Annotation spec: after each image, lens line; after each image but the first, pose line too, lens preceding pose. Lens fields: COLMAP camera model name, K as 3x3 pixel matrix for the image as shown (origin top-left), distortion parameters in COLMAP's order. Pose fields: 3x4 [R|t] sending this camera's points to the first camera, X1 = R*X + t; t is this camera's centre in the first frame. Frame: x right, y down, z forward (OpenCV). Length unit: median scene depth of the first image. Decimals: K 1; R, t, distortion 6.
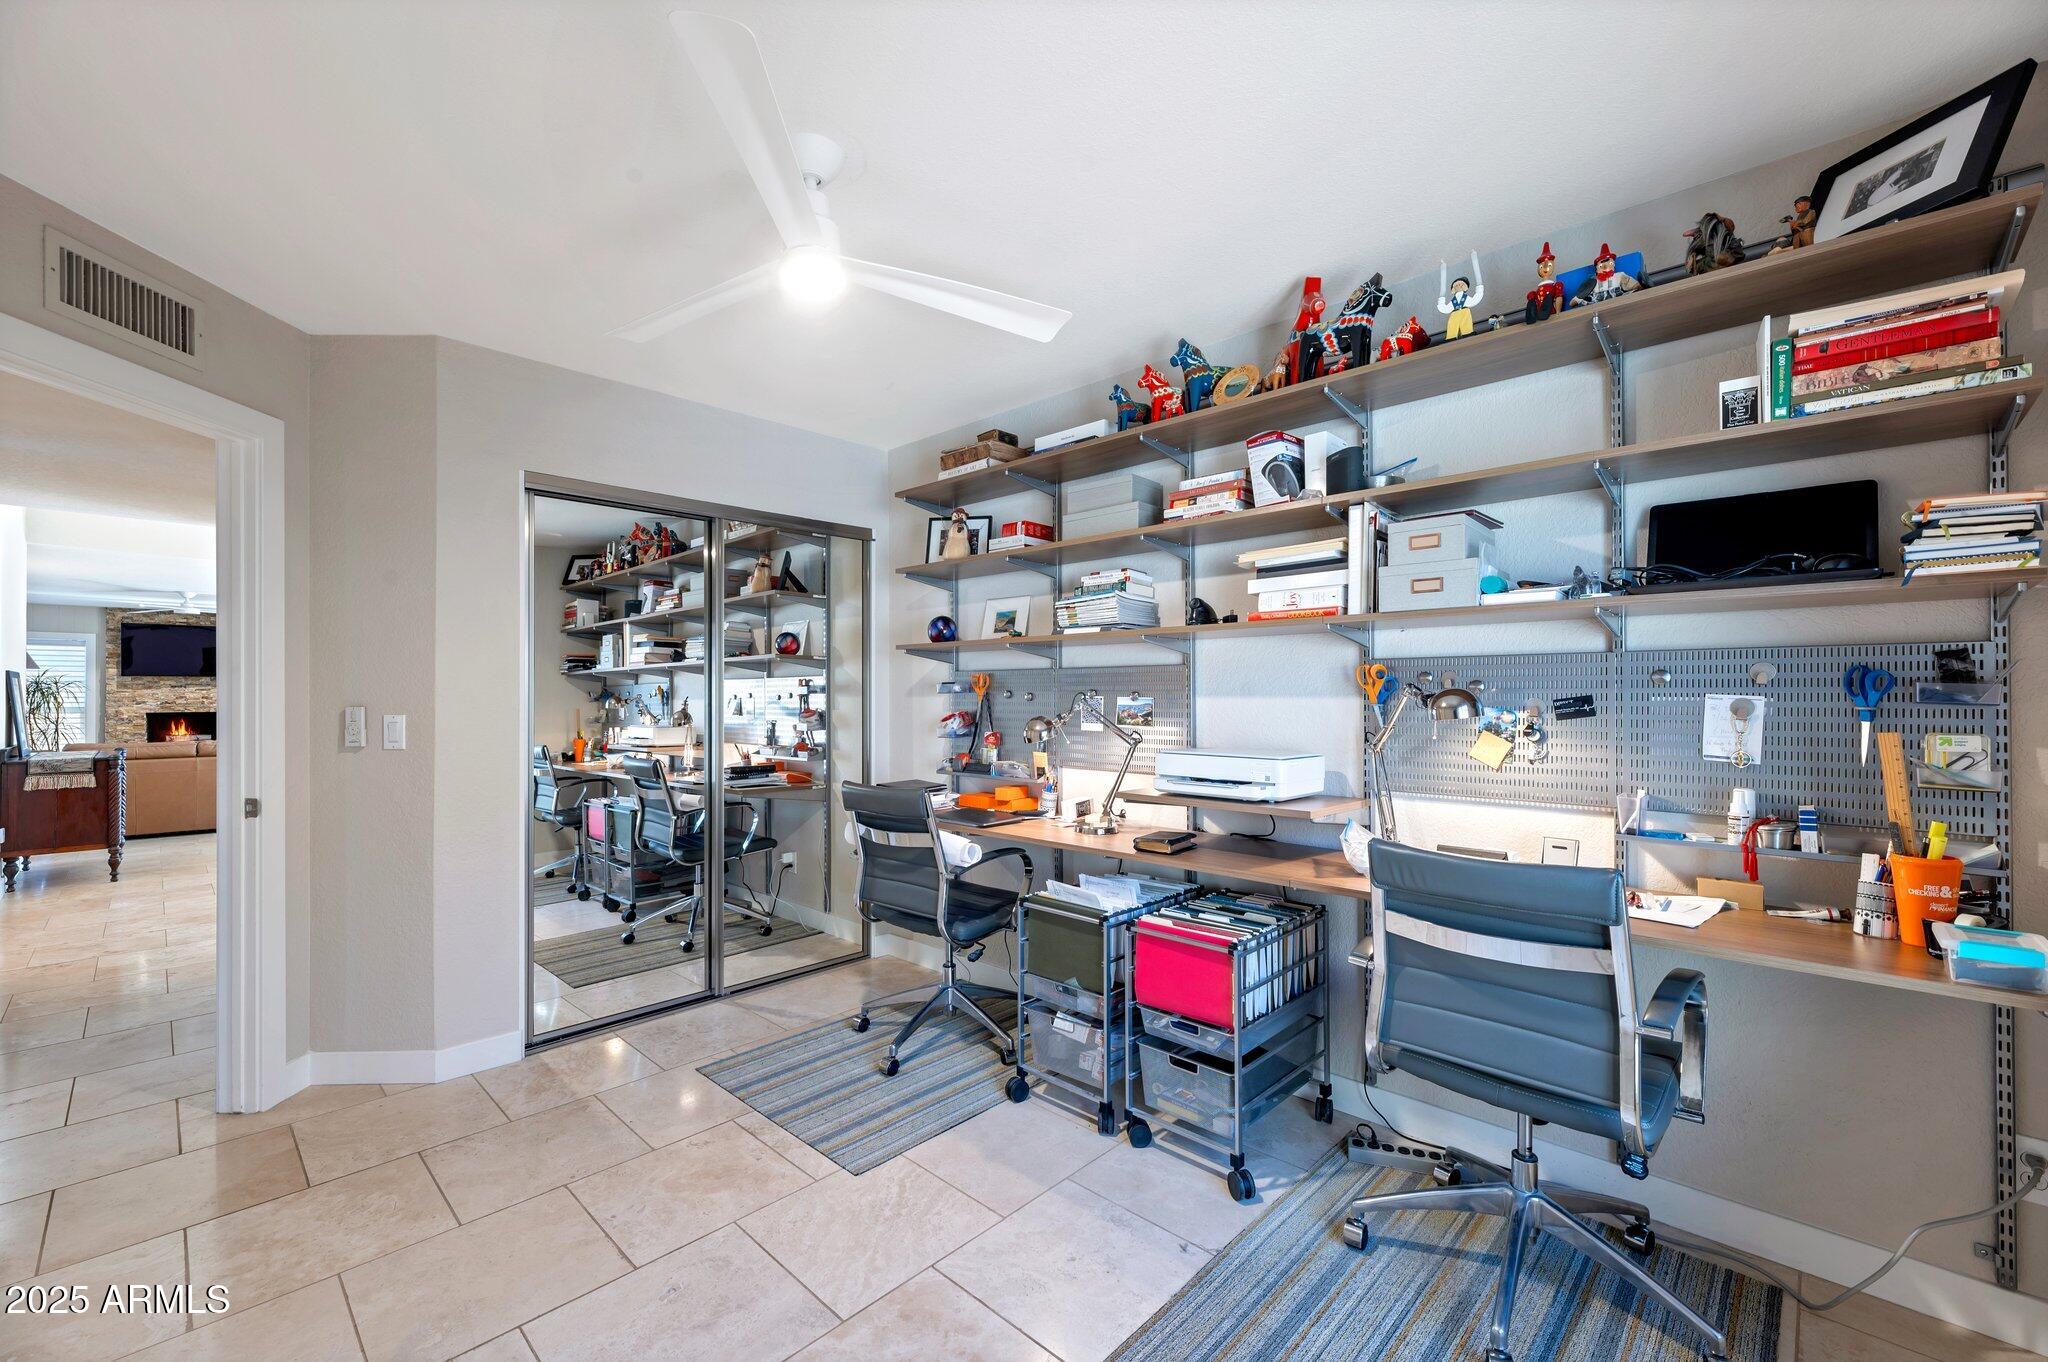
lens RADIAL K [[843.0, 0, 1008.7], [0, 843.0, 686.3], [0, 0, 1]] dist [0.002006, 0.000070]
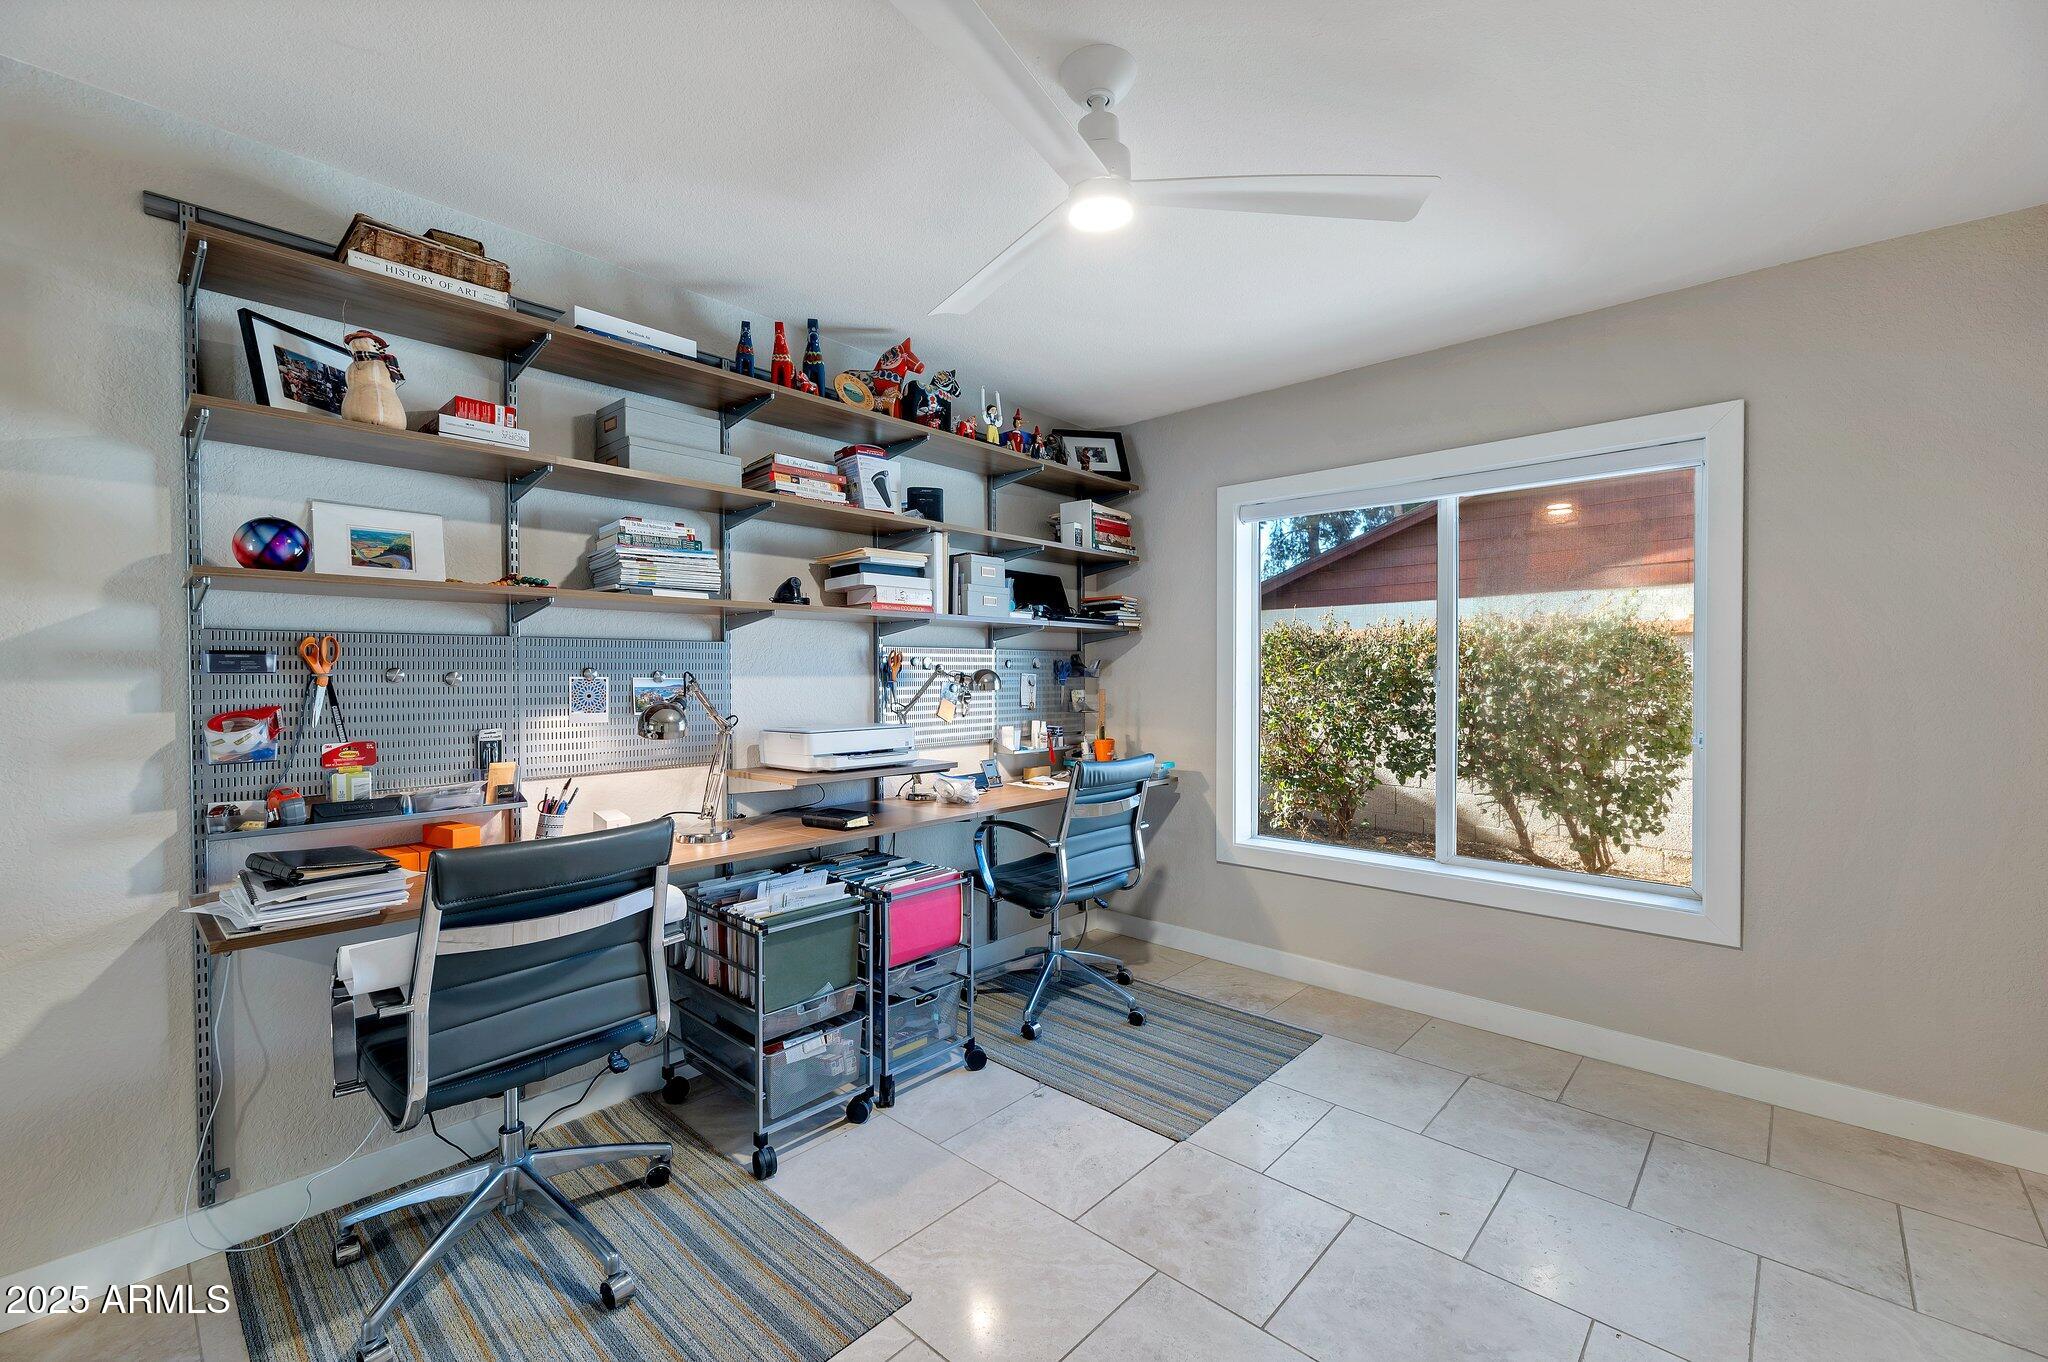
lens RADIAL K [[843.0, 0, 1013.7], [0, 843.0, 682.0], [0, 0, 1]] dist [0.002006, 0.000070]
pose [[-0.026244, -0.004528, 0.999645, -0.830881], [-0.001186, 0.999989, 0.004498, 0.015505], [-0.999655, -0.001068, -0.026249, 0.816279]]
